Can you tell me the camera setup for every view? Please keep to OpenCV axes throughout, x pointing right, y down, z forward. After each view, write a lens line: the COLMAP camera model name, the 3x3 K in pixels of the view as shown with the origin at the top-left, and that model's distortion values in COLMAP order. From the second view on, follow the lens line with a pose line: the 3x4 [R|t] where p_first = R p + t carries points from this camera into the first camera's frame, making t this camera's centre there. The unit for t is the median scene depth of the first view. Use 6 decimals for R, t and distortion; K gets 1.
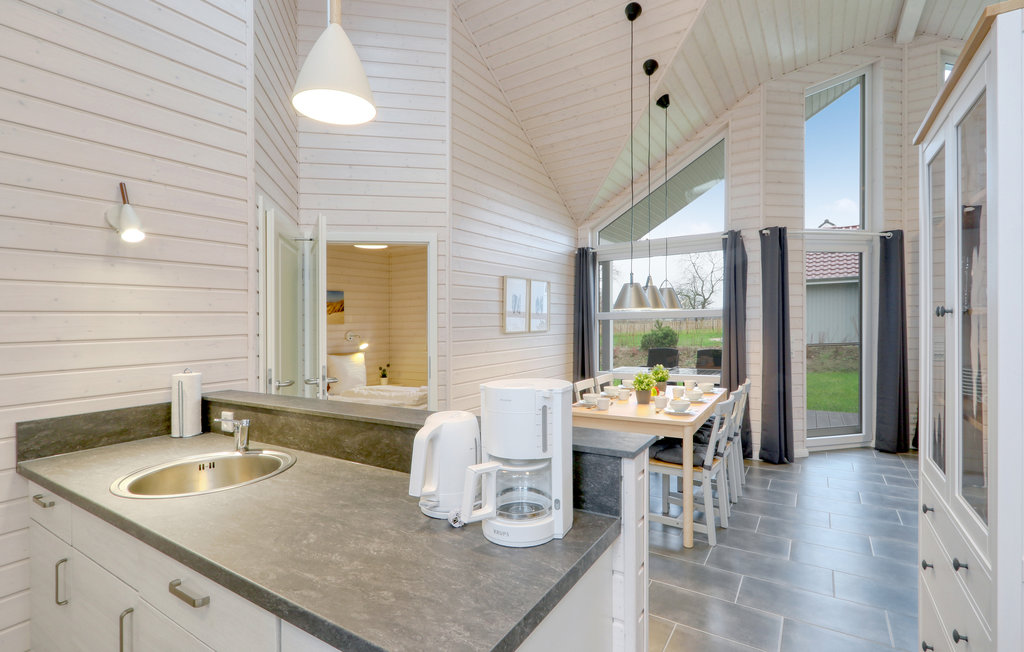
lens RADIAL K [[465.4, 0, 532.2], [0, 465.4, 330.9], [0, 0, 1]] dist [0.004614, -0.001612]
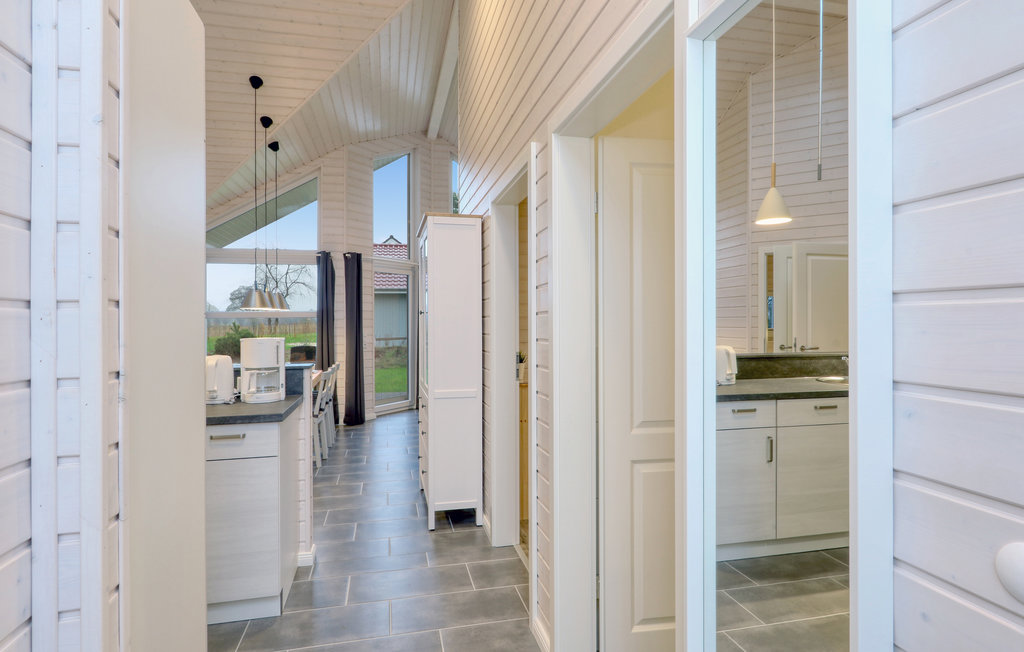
lens RADIAL K [[550.2, 0, 515.0], [0, 550.2, 330.4], [0, 0, 1]] dist [0.004285, 0.000913]
pose [[0.711642, 0.006113, 0.702516, -0.273492], [0.006230, 0.999868, -0.015012, 0.033395], [-0.702515, 0.015060, 0.711510, -0.472088]]
